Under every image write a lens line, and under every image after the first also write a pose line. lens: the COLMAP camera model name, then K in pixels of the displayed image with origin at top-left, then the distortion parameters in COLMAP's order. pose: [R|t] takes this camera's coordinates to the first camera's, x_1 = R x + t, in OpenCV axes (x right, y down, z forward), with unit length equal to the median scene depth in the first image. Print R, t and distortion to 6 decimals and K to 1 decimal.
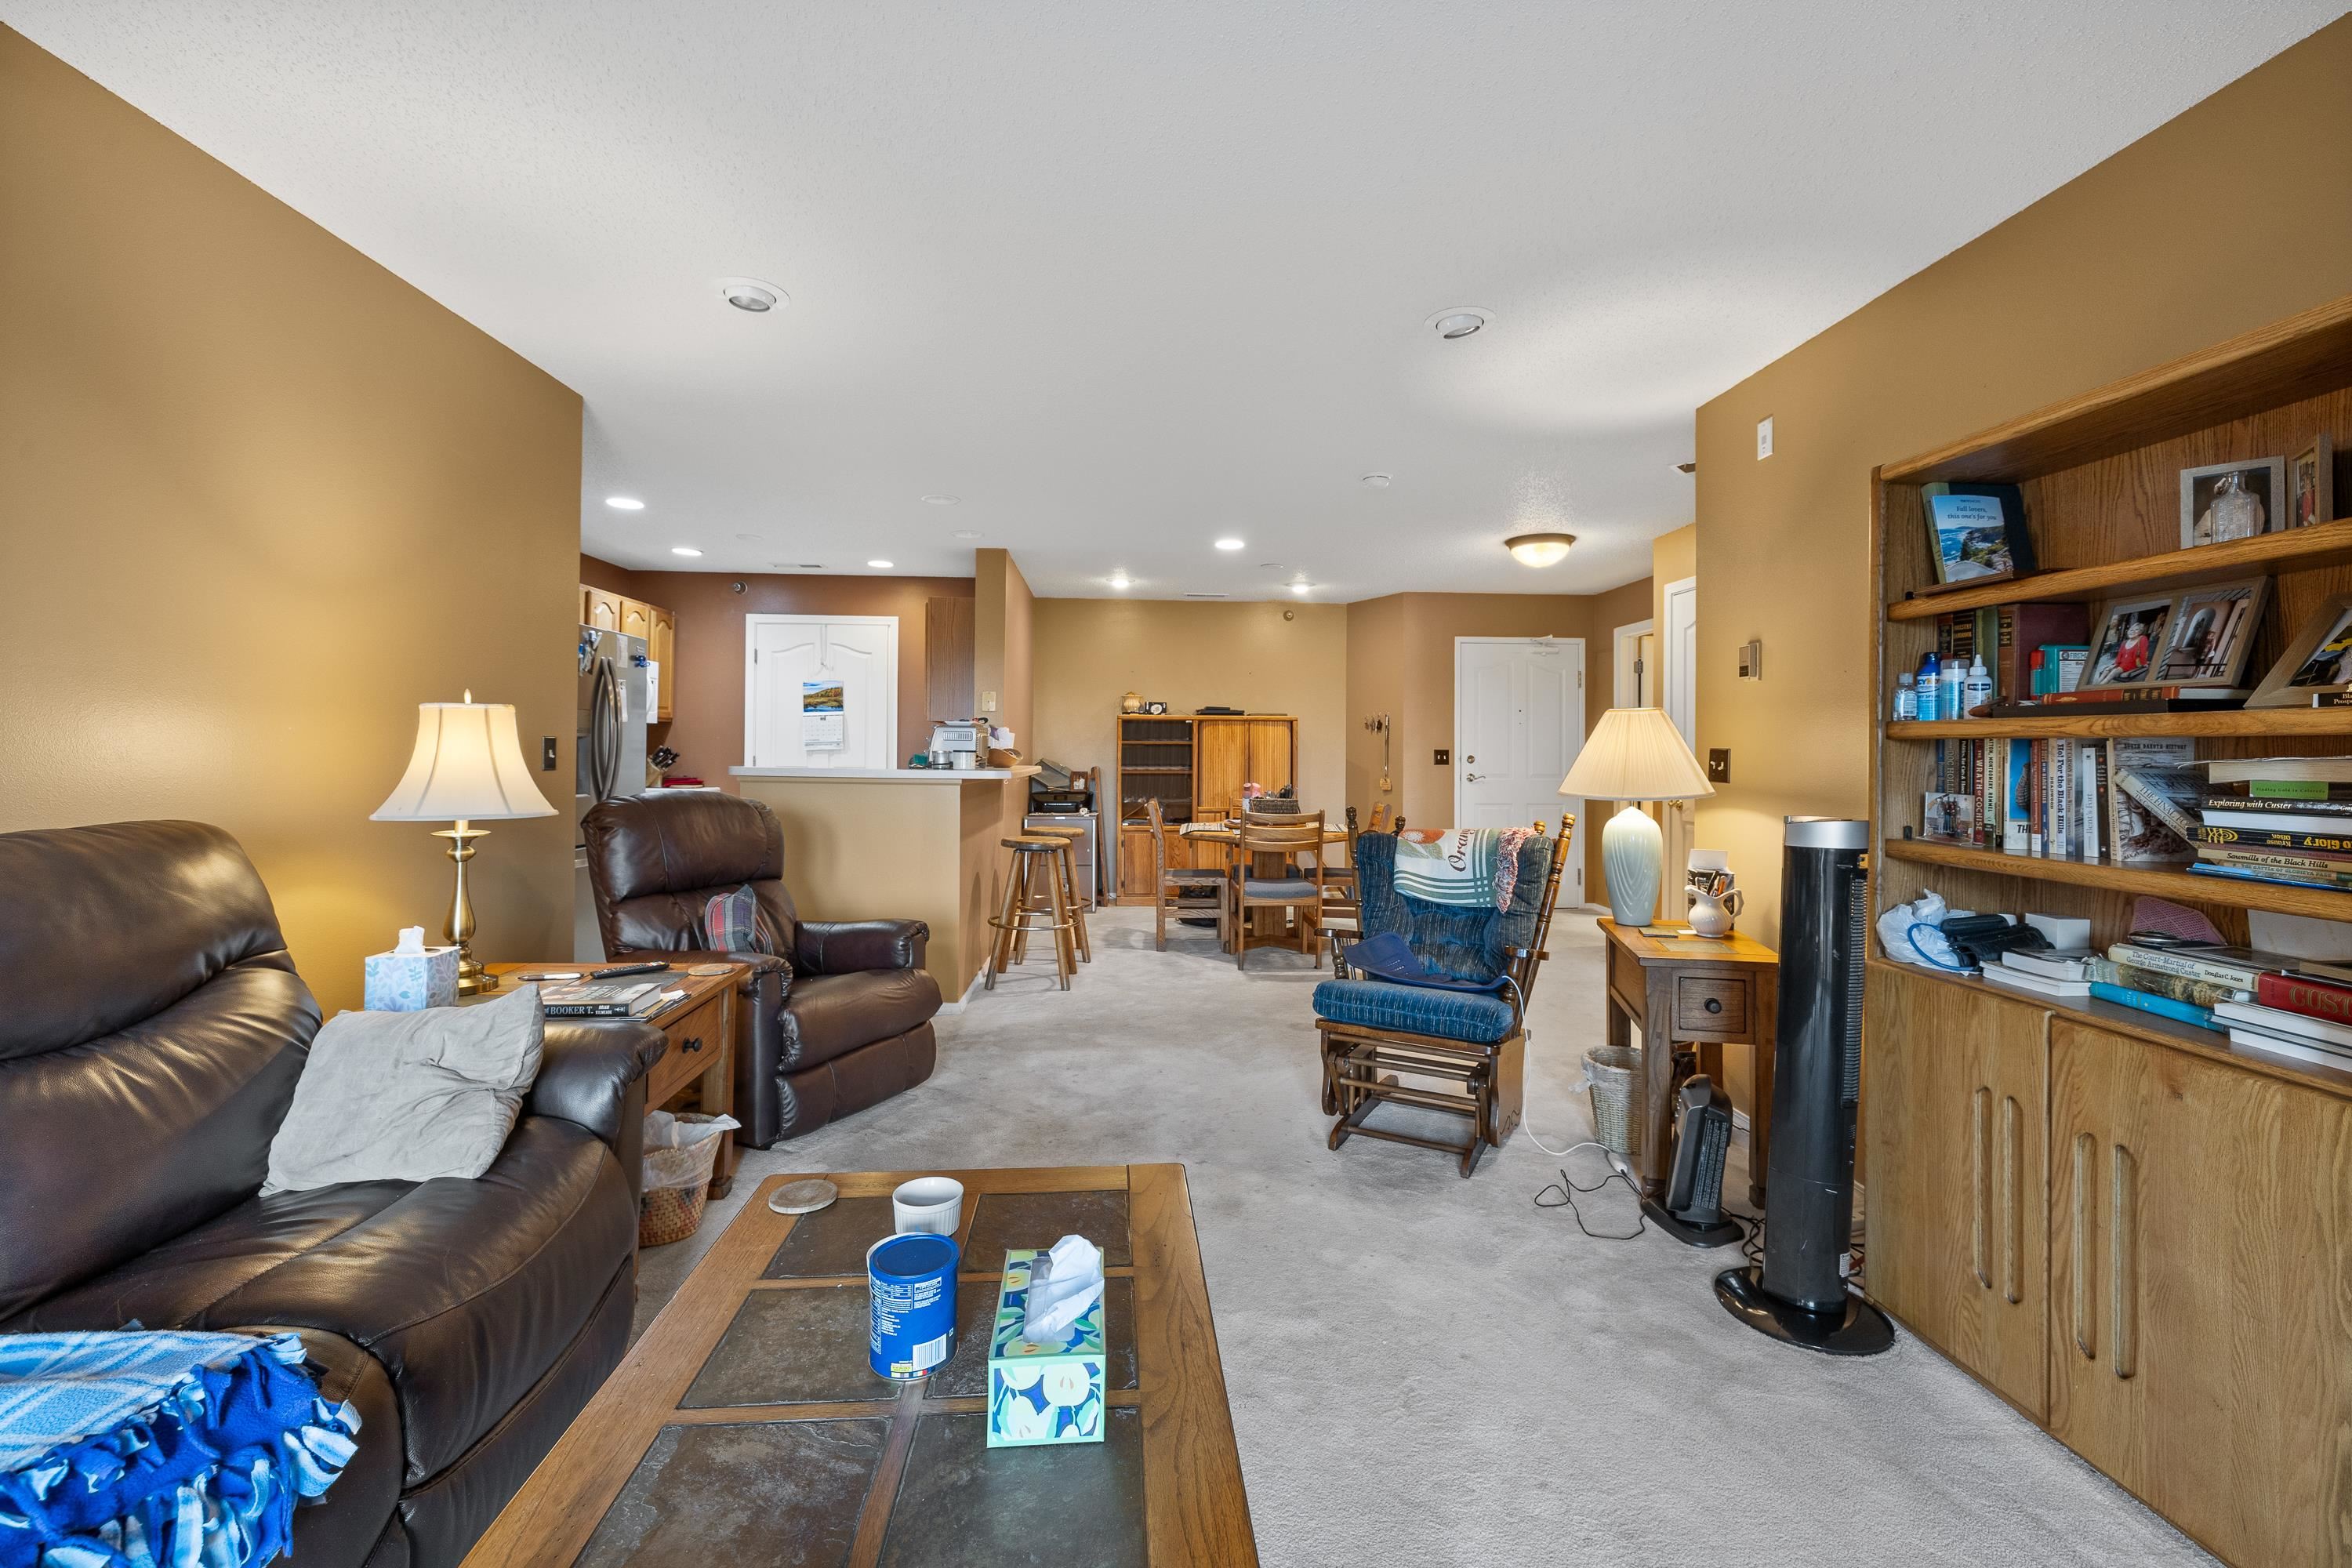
lens RADIAL K [[981.7, 0, 1180.3], [0, 981.7, 733.3], [0, 0, 1]] dist [-0.000584, -0.000043]
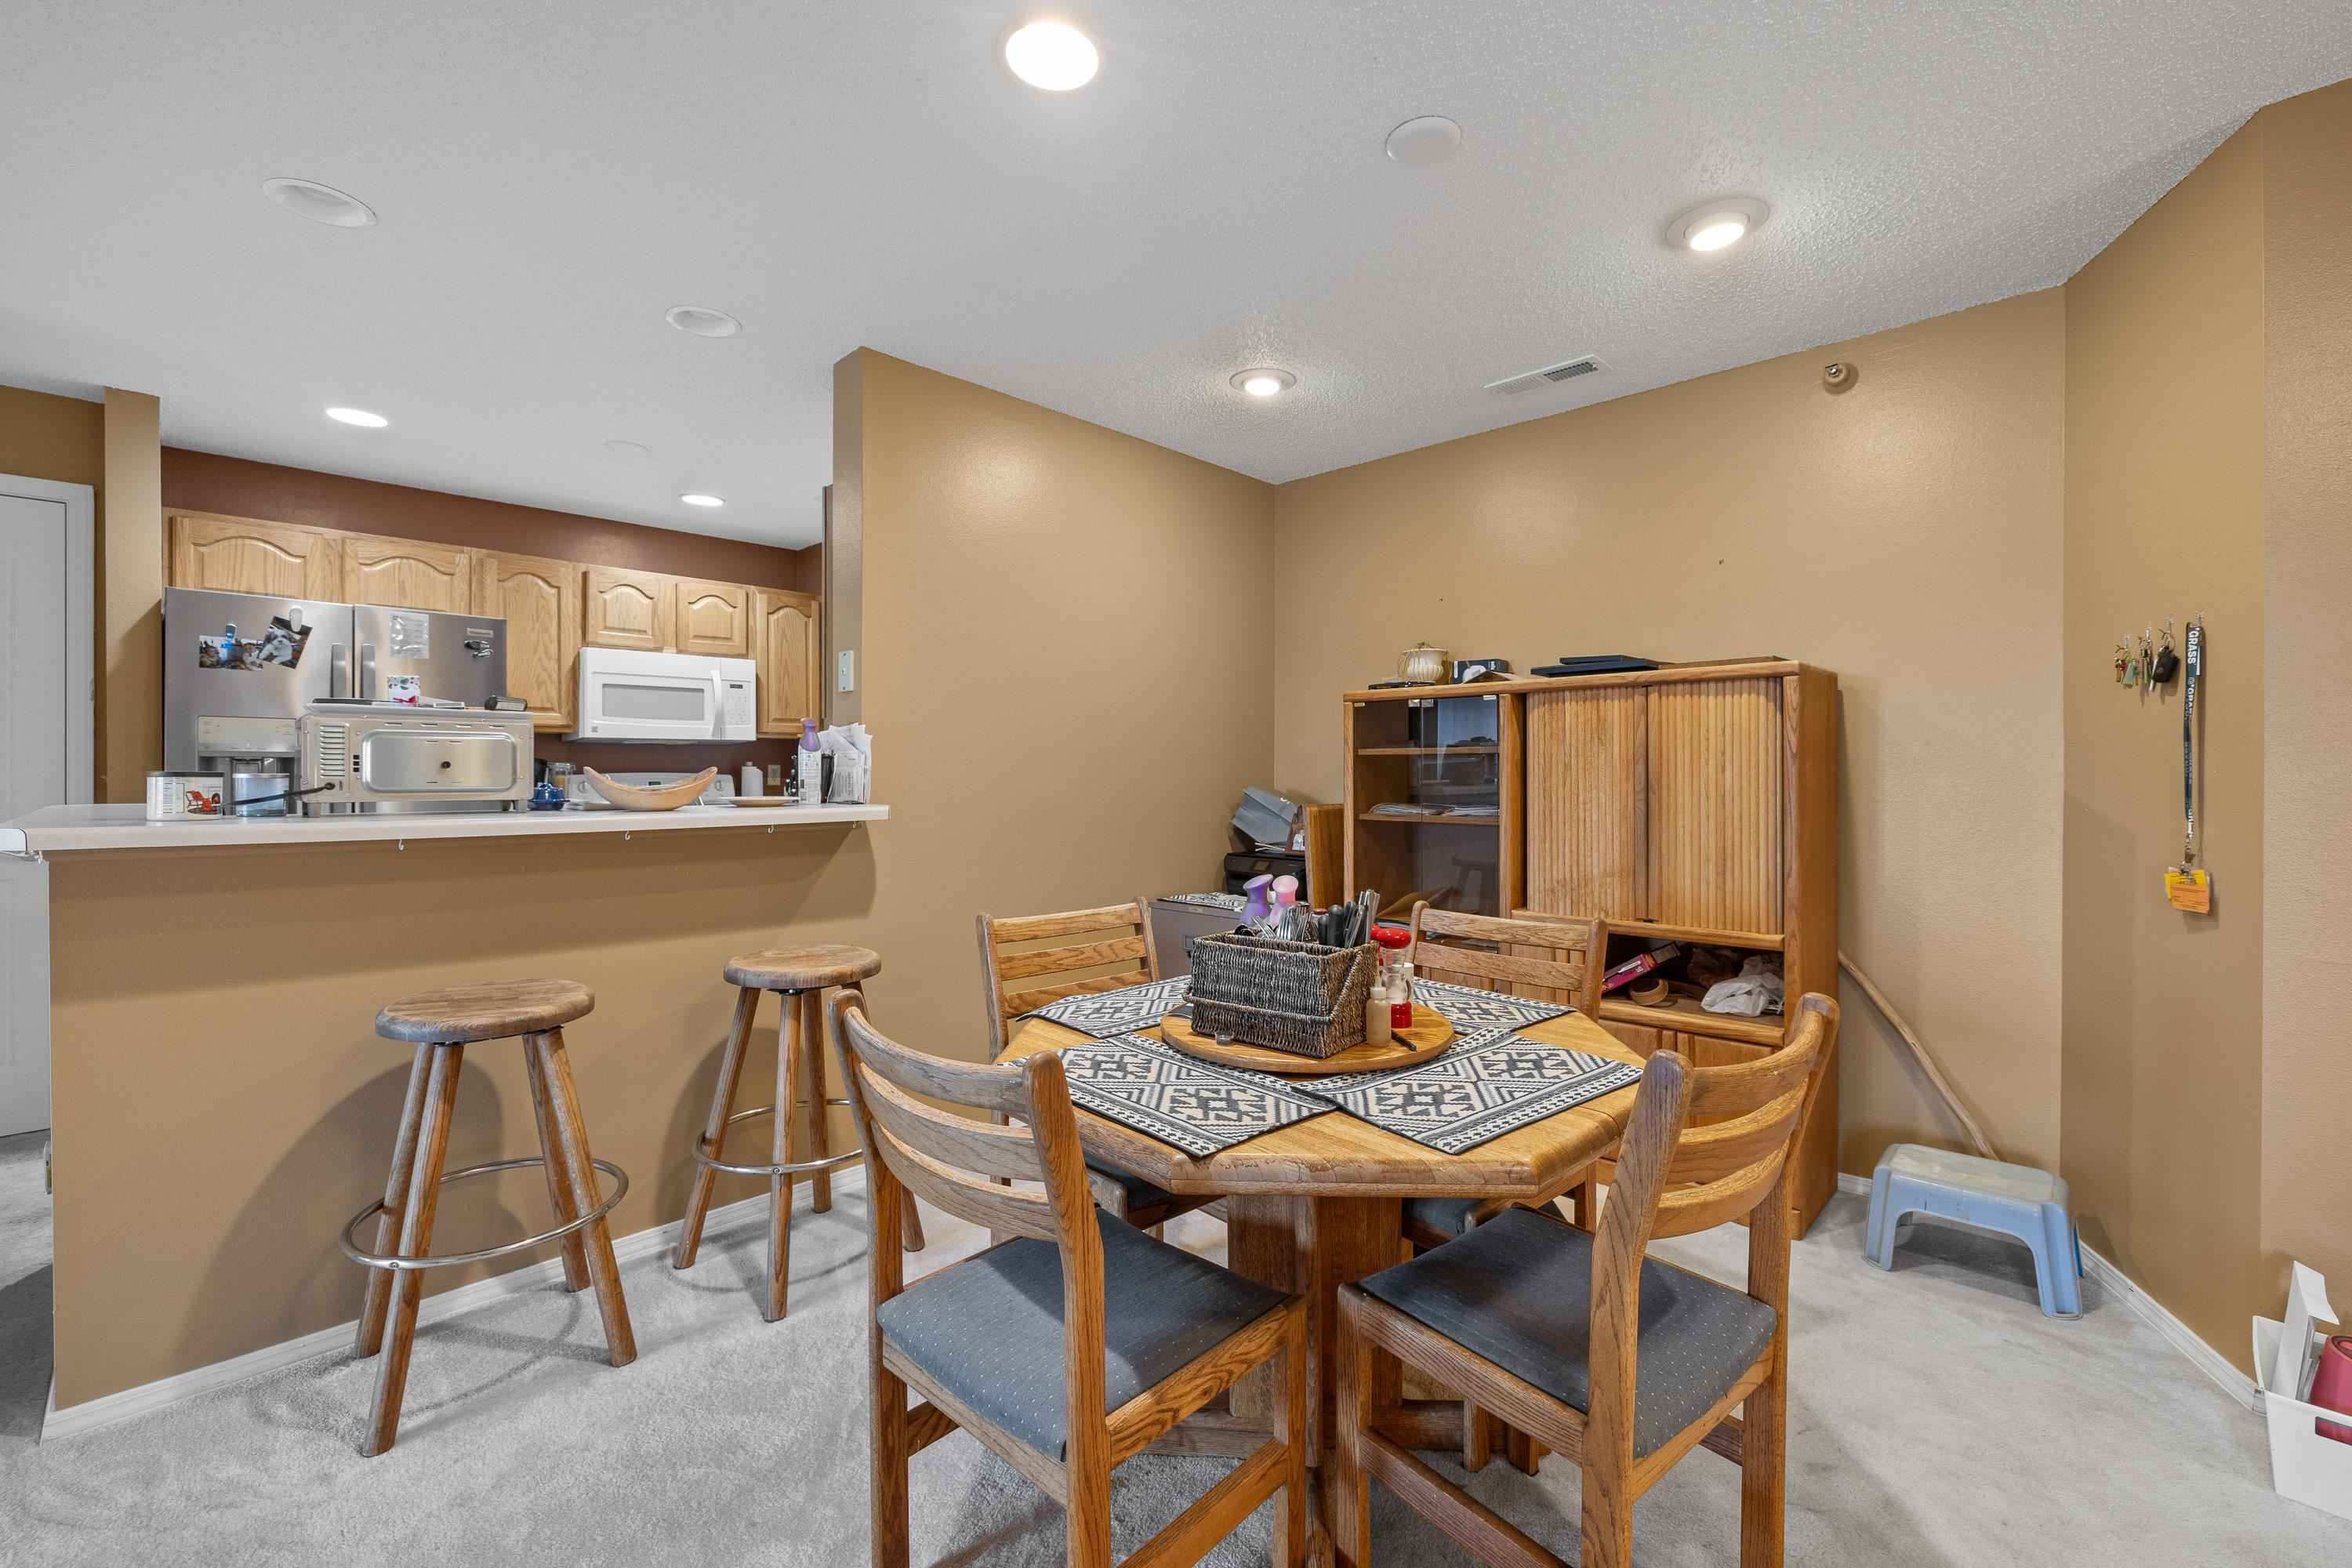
lens RADIAL K [[989.0, 0, 1186.7], [0, 989.0, 769.1], [0, 0, 1]] dist [-0.000062, 0.000030]
pose [[0.689631, -0.007628, -0.724121, 0.218369], [0.016039, 0.999860, 0.004743, 0.014143], [0.723984, -0.014885, 0.689657, 0.635969]]
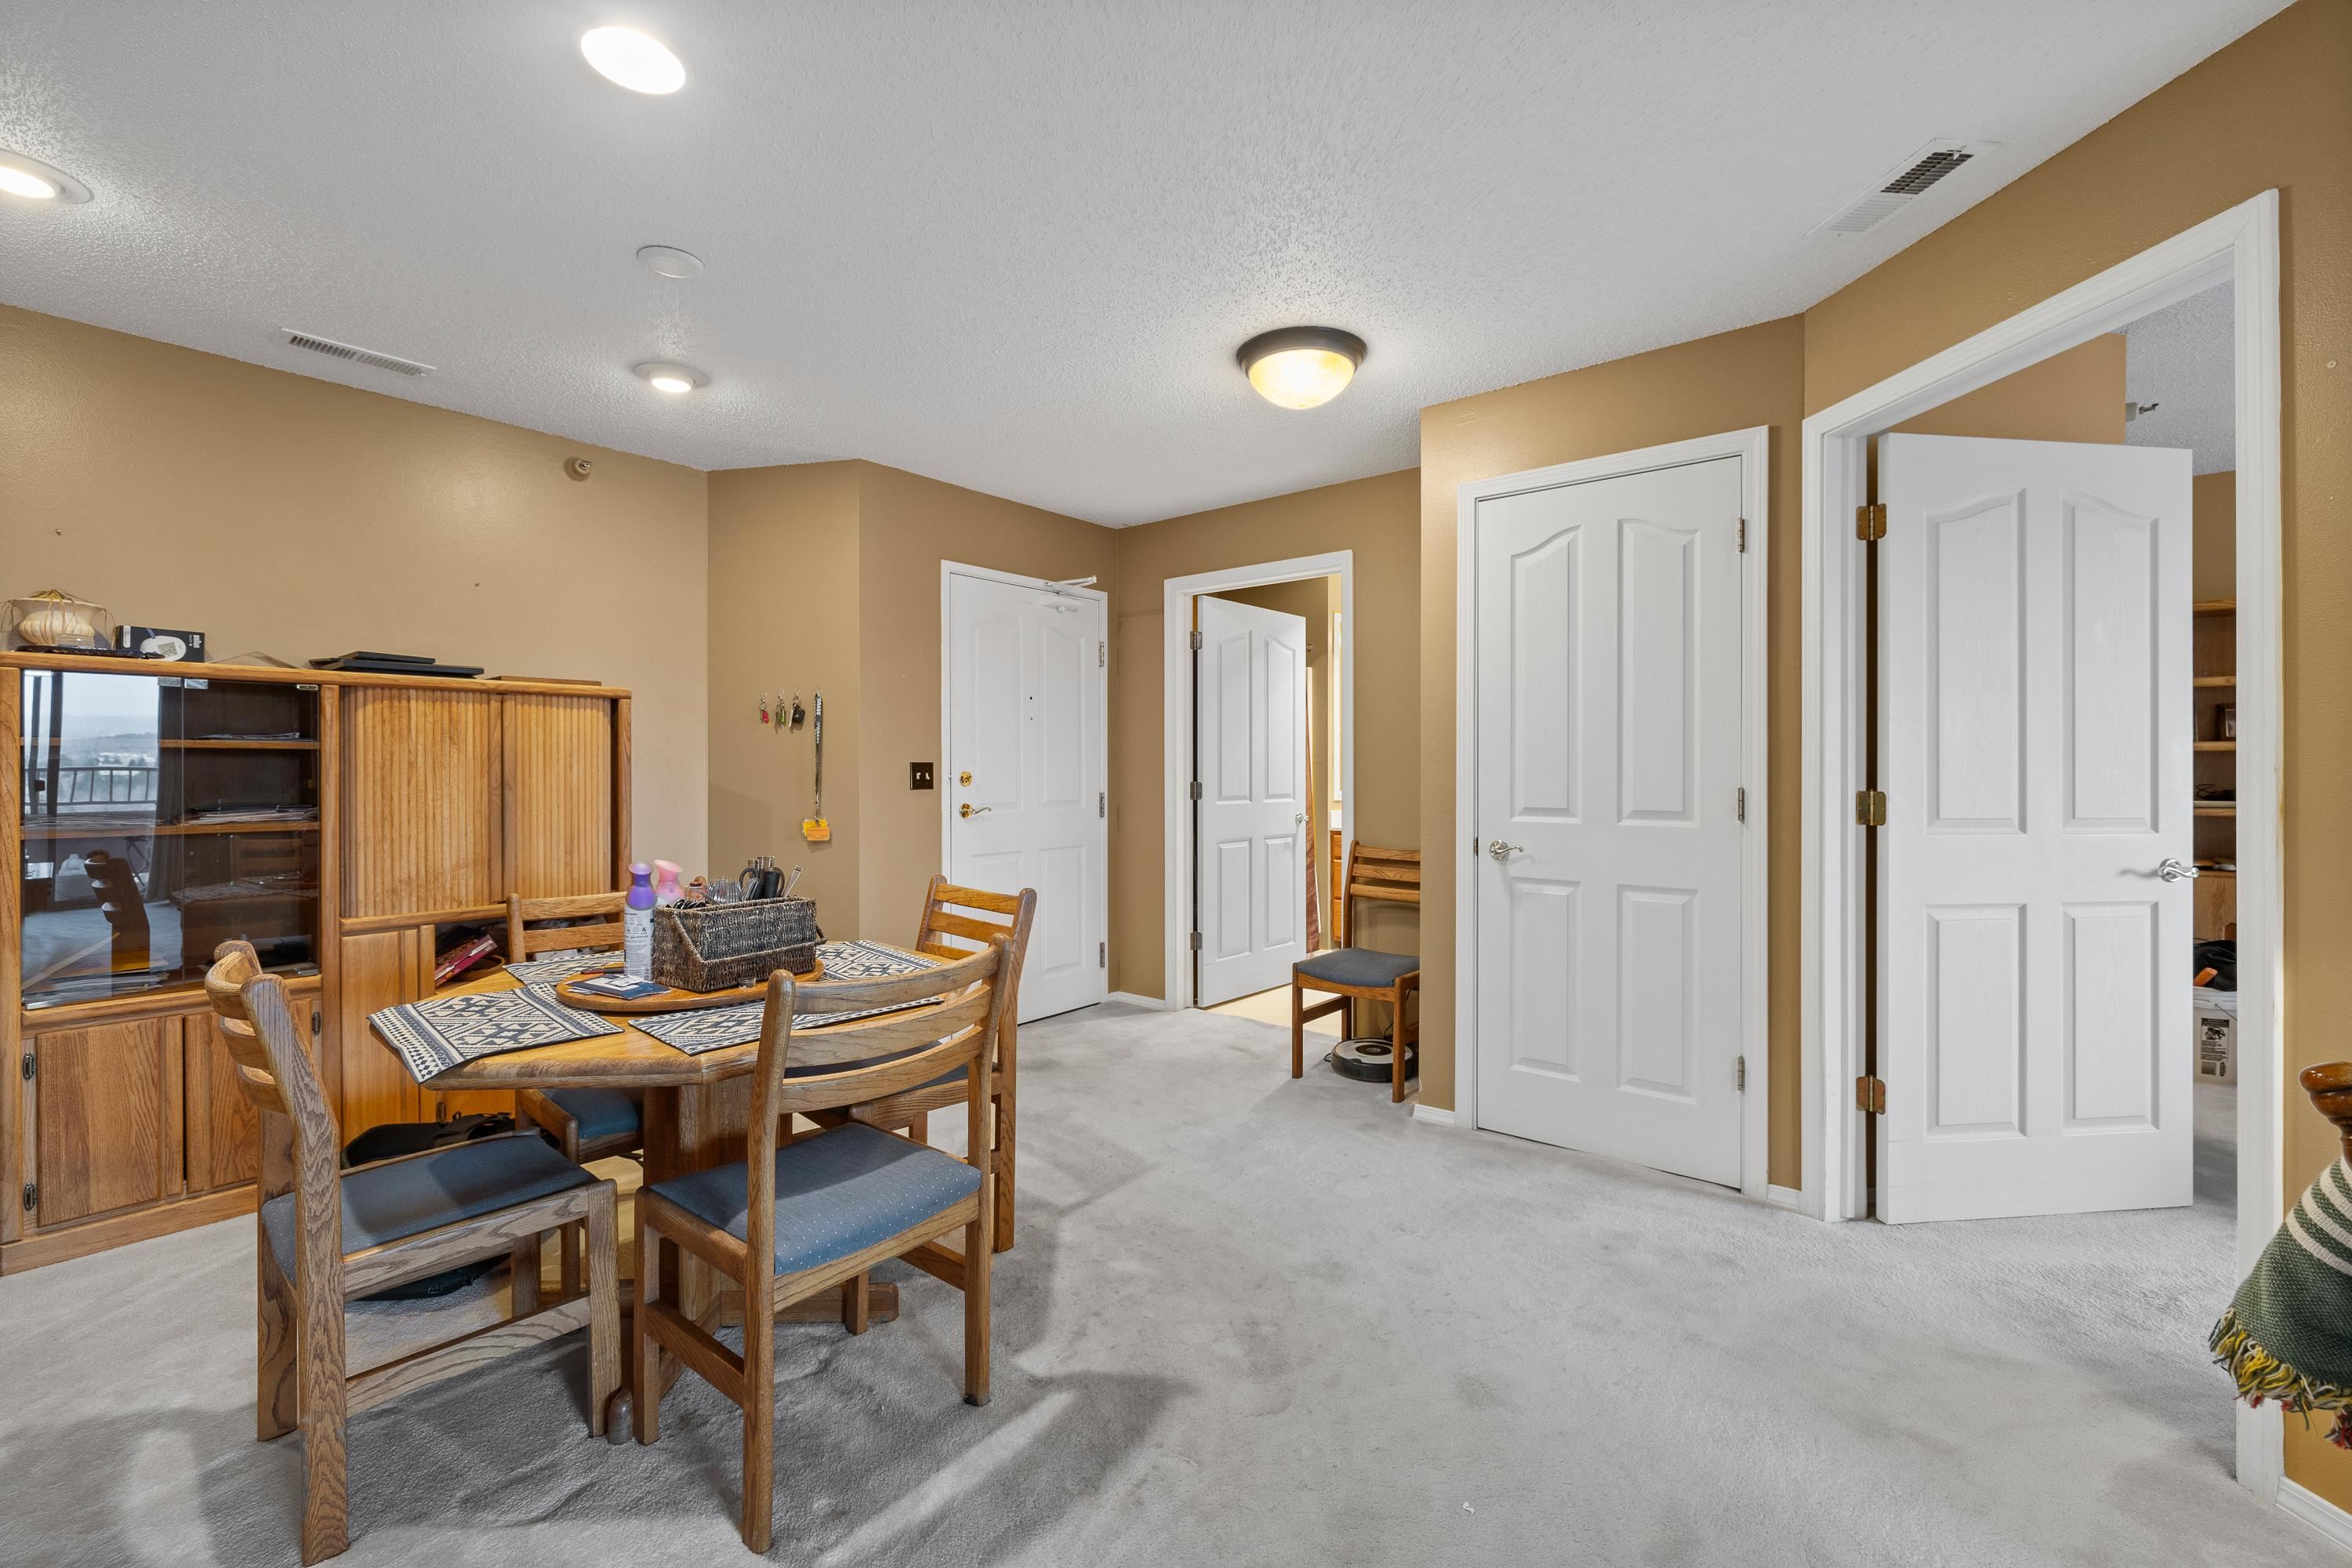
lens RADIAL K [[989.0, 0, 1186.7], [0, 989.0, 769.1], [0, 0, 1]] dist [-0.000062, 0.000030]
pose [[0.655770, -0.007375, 0.754925, -0.054163], [-0.007035, 0.999849, 0.015878, 0.010633], [-0.754928, -0.015723, 0.655619, 0.524512]]
